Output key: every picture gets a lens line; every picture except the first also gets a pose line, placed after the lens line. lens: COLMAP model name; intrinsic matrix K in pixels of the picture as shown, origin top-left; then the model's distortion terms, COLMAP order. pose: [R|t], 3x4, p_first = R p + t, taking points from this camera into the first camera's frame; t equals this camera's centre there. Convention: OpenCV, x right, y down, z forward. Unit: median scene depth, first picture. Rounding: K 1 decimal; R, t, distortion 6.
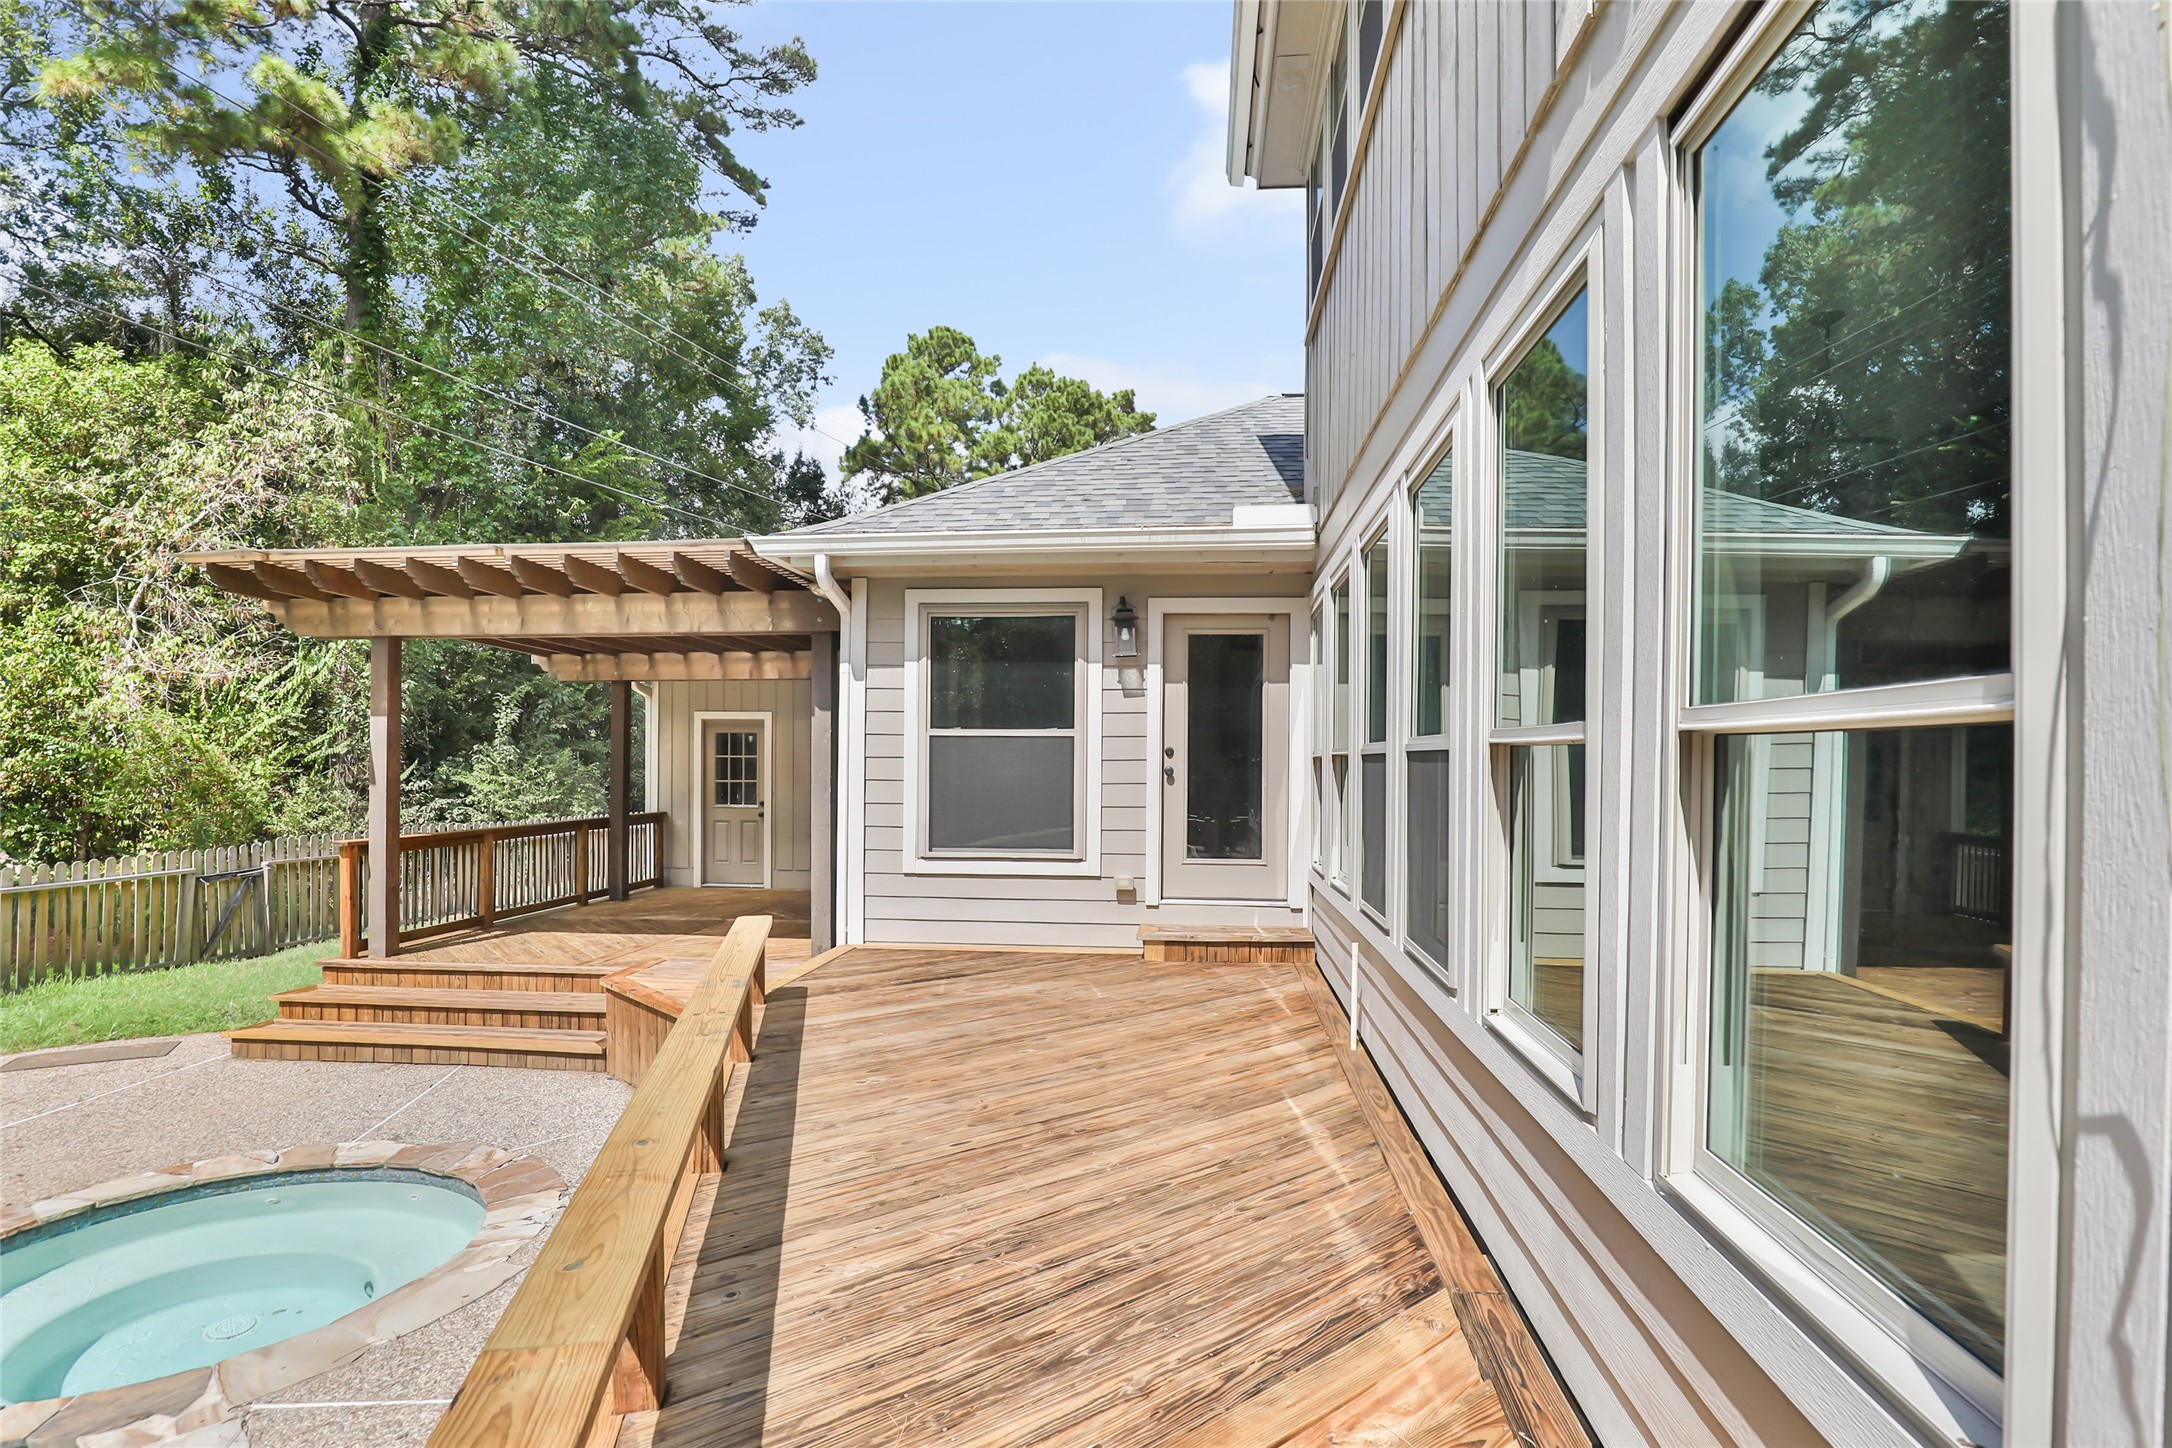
lens RADIAL K [[1036.8, 0, 1082.3], [0, 1036.8, 771.0], [0, 0, 1]] dist [0.000287, 0.000027]
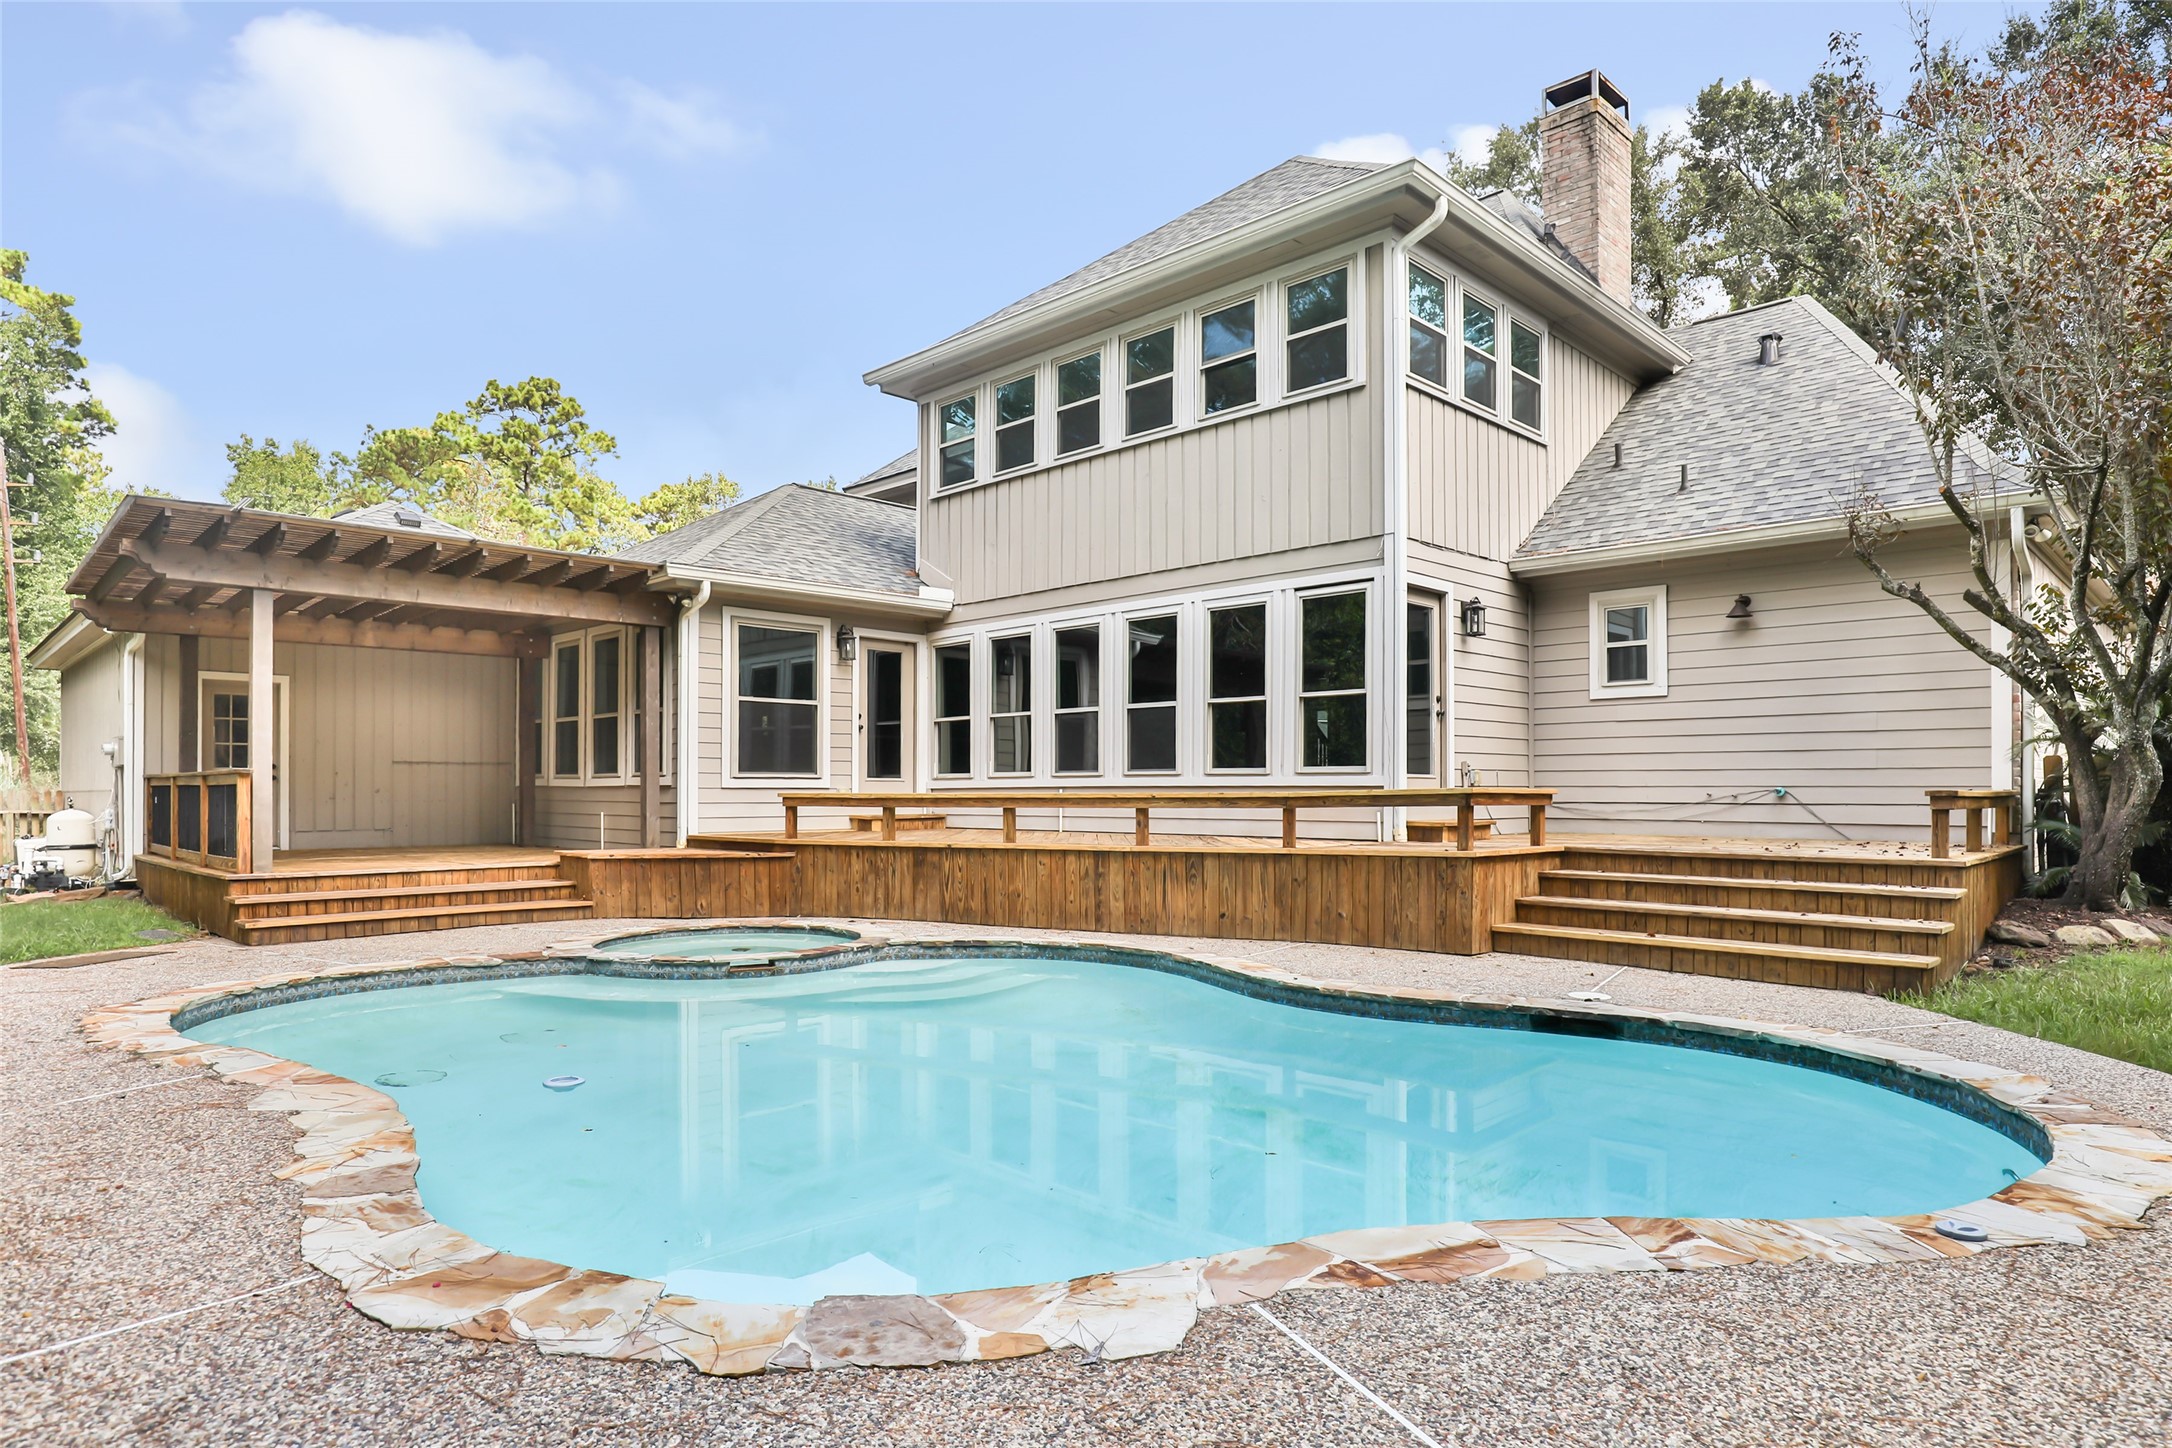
lens RADIAL K [[1239.3, 0, 1094.4], [0, 1239.3, 766.6], [0, 0, 1]] dist [-0.003939, -0.000525]
pose [[0.618620, 0.006498, 0.785664, -1.285466], [0.007712, 0.999867, -0.014342, 0.098797], [-0.785653, 0.014932, 0.618488, -0.566811]]
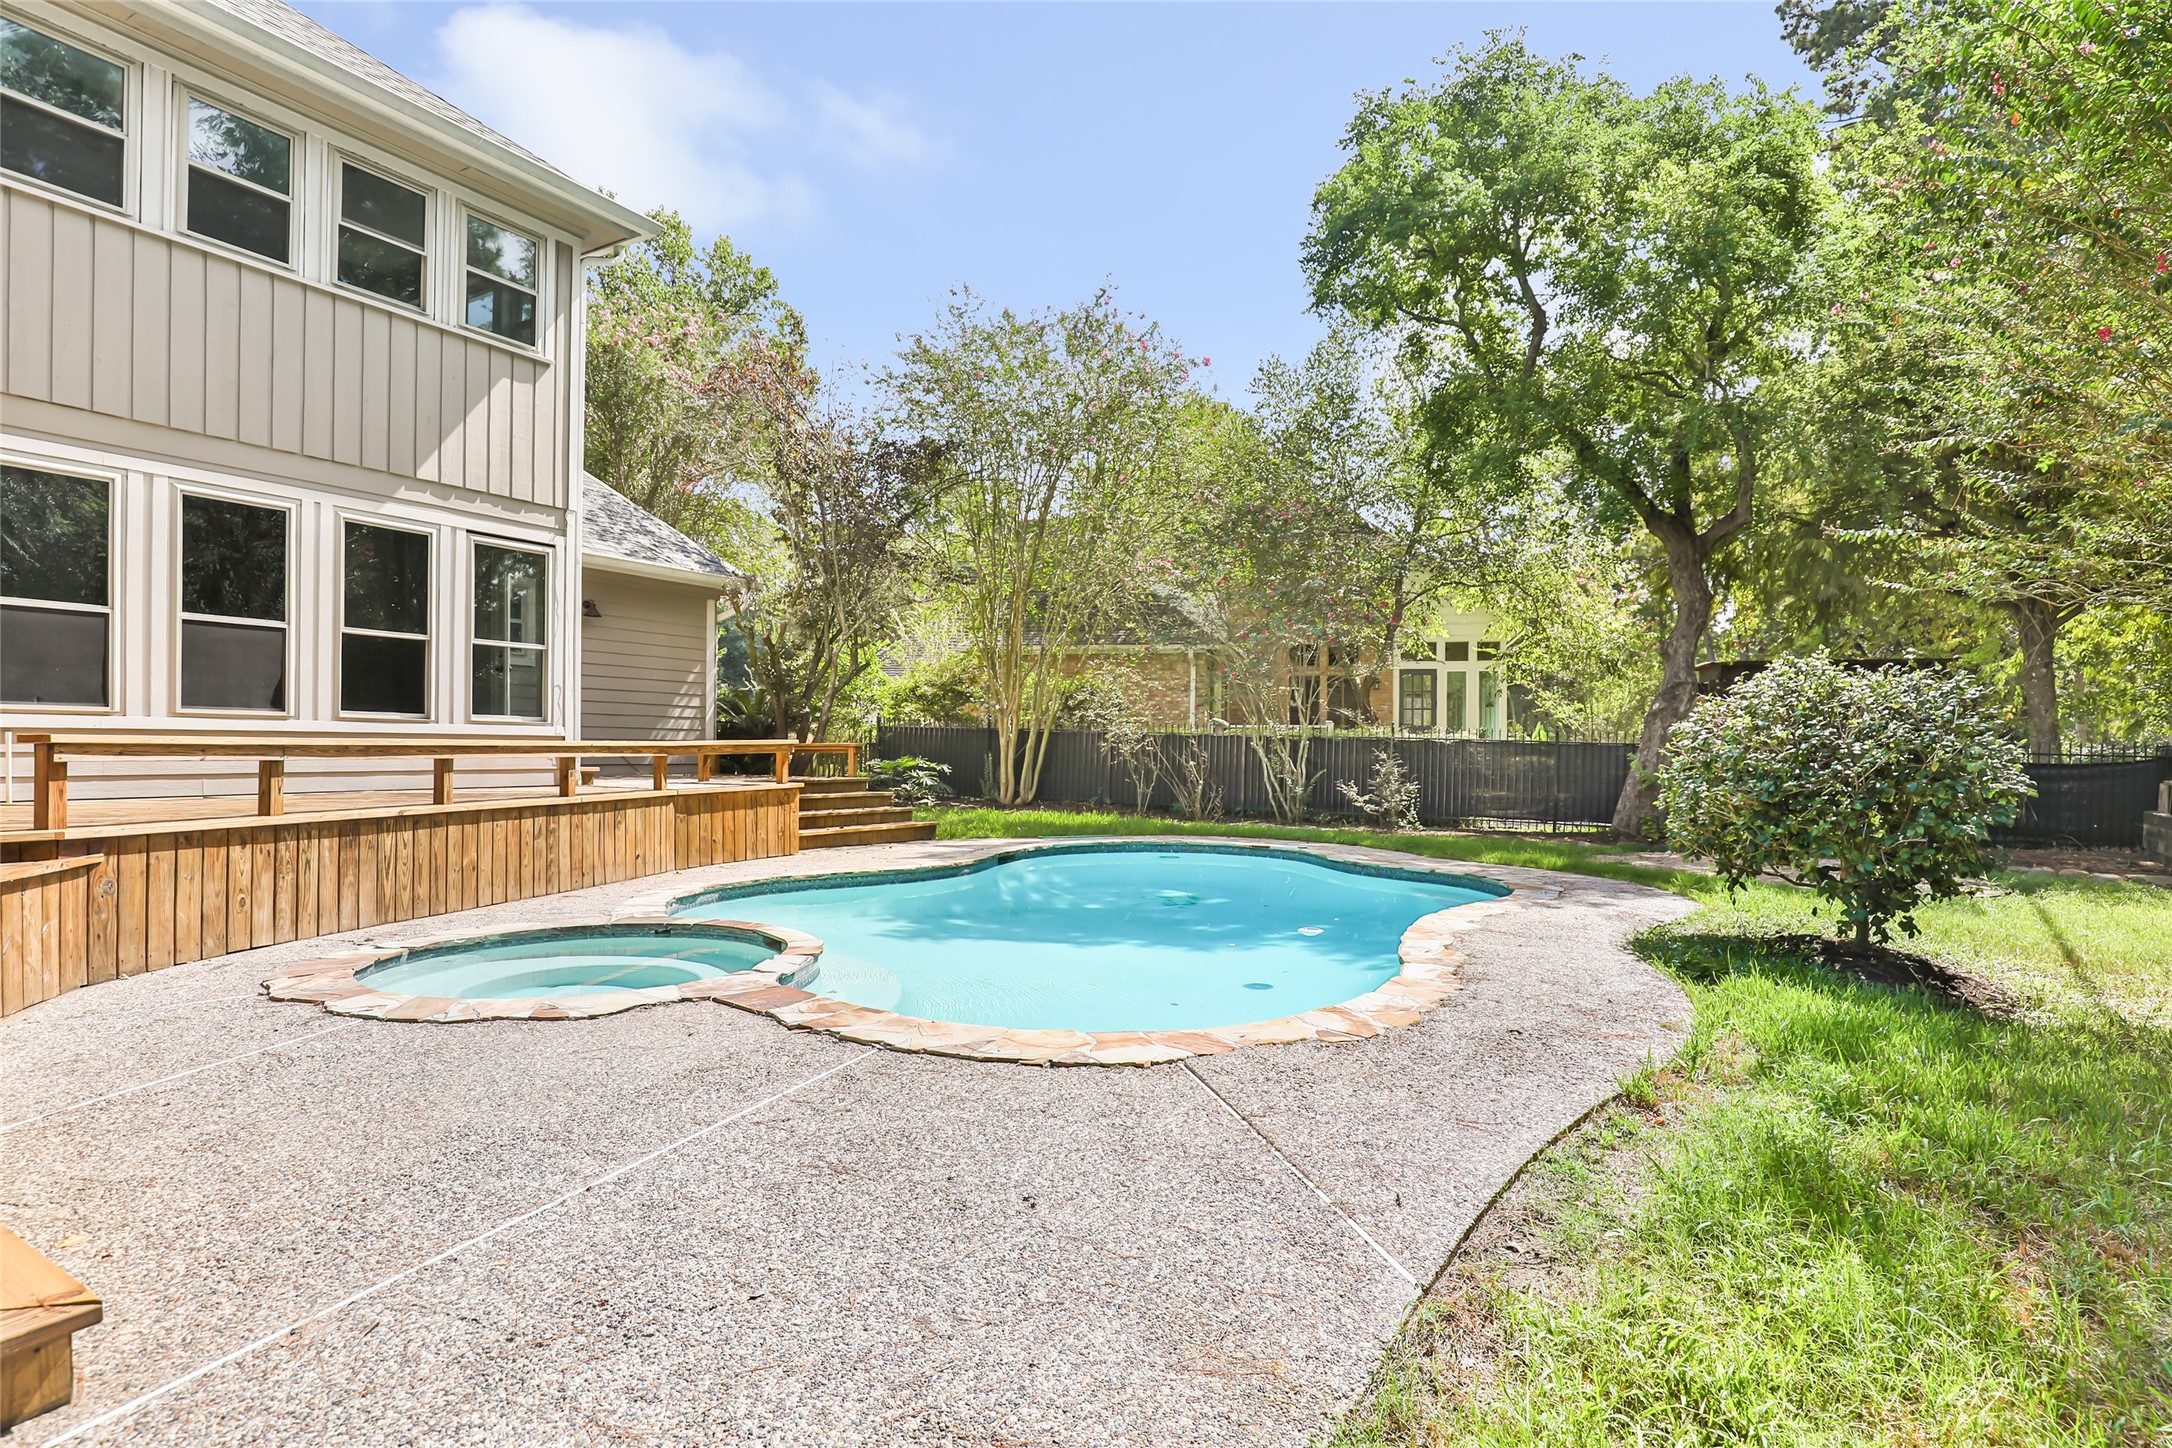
lens RADIAL K [[1138.8, 0, 1086.0], [0, 1138.8, 724.0], [0, 0, 1]] dist [-0.000027, -0.000018]
pose [[-0.915218, -0.003486, 0.402944, -1.150658], [-0.010447, 0.999832, -0.015078, 0.103338], [-0.402823, -0.018009, -0.915101, 1.165437]]
